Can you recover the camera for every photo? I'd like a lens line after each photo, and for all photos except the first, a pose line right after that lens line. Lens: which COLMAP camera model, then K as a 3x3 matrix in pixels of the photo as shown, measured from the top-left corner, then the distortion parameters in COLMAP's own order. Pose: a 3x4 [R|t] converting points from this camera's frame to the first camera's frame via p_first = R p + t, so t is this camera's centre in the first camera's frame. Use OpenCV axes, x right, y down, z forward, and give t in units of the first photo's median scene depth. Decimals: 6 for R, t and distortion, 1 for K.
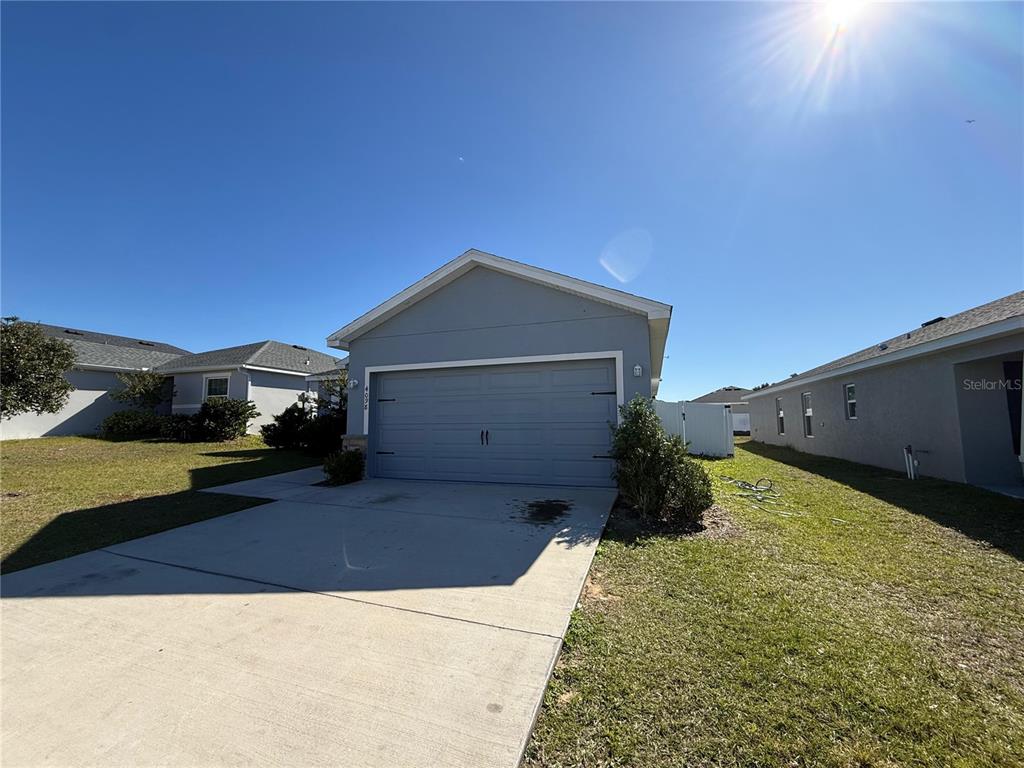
lens RADIAL K [[407.5, 0, 509.6], [0, 407.5, 384.6], [0, 0, 1]] dist [-0.001116, 0.000193]
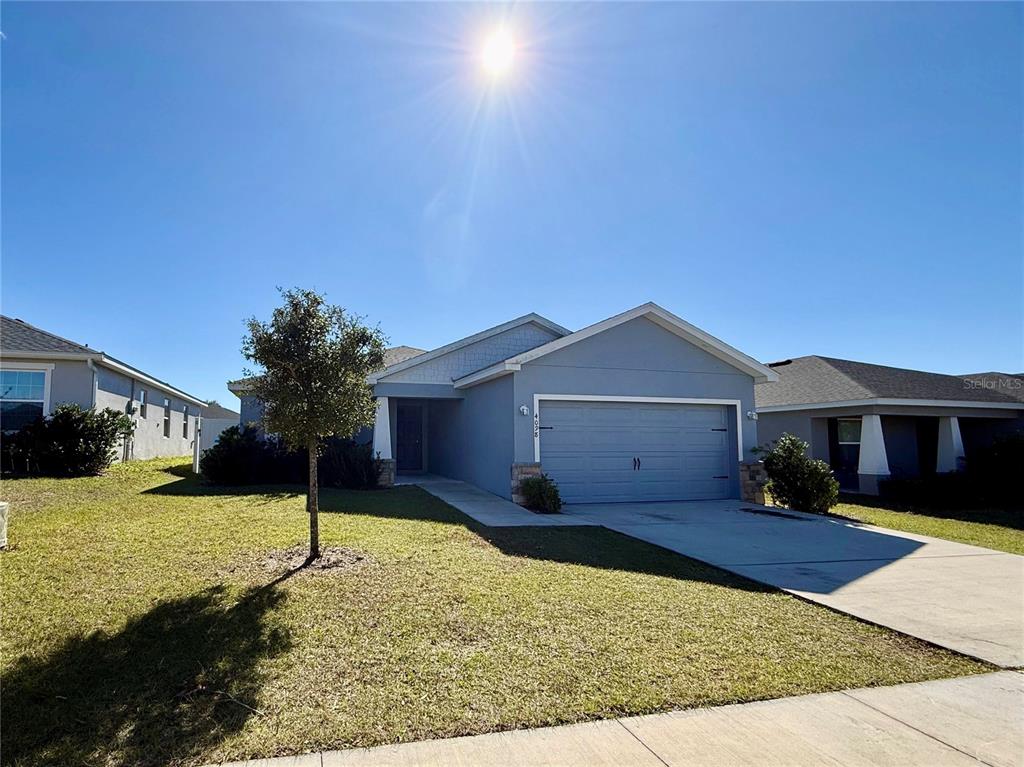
lens RADIAL K [[483.1, 0, 409.3], [0, 483.1, 409.0], [0, 0, 1]] dist [-0.001894, -0.000346]
pose [[0.843686, 0.051553, 0.534356, -1.447759], [-0.059562, 0.998222, -0.002265, 0.016870], [-0.533523, -0.029916, 0.845256, 0.201674]]
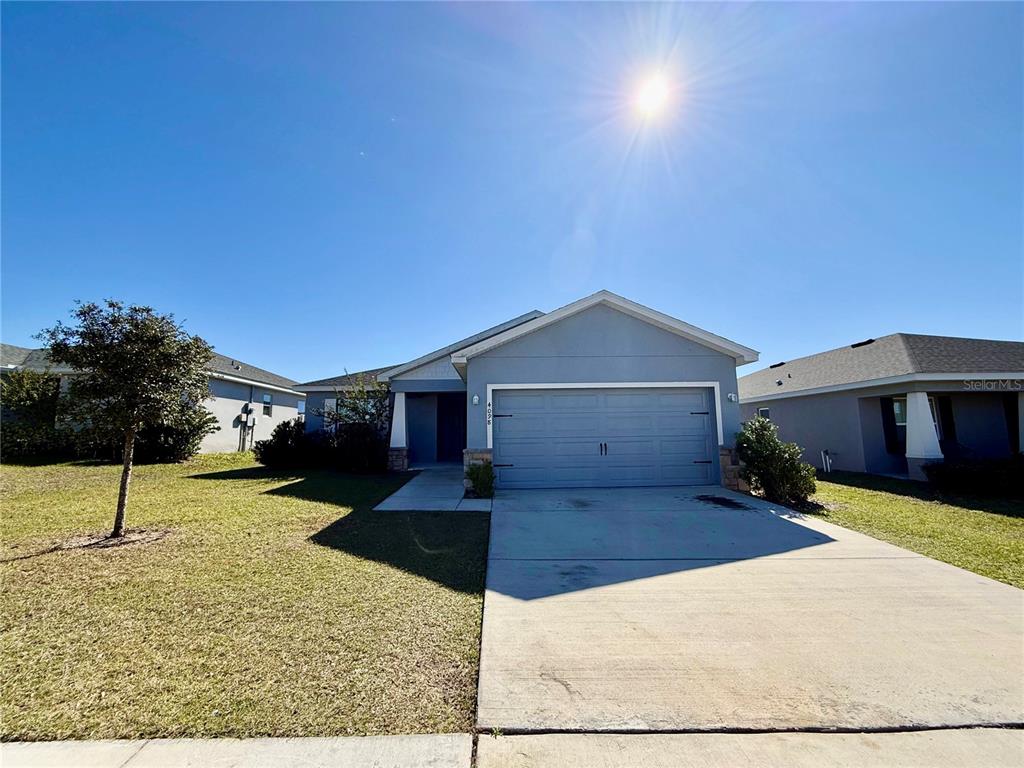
lens RADIAL K [[407.5, 0, 508.6], [0, 407.5, 385.2], [0, 0, 1]] dist [-0.001116, 0.000193]
pose [[0.933044, 0.039384, 0.357600, -0.797990], [-0.027302, 0.998875, -0.038775, -0.001016], [-0.358725, 0.026416, 0.933069, -0.003818]]
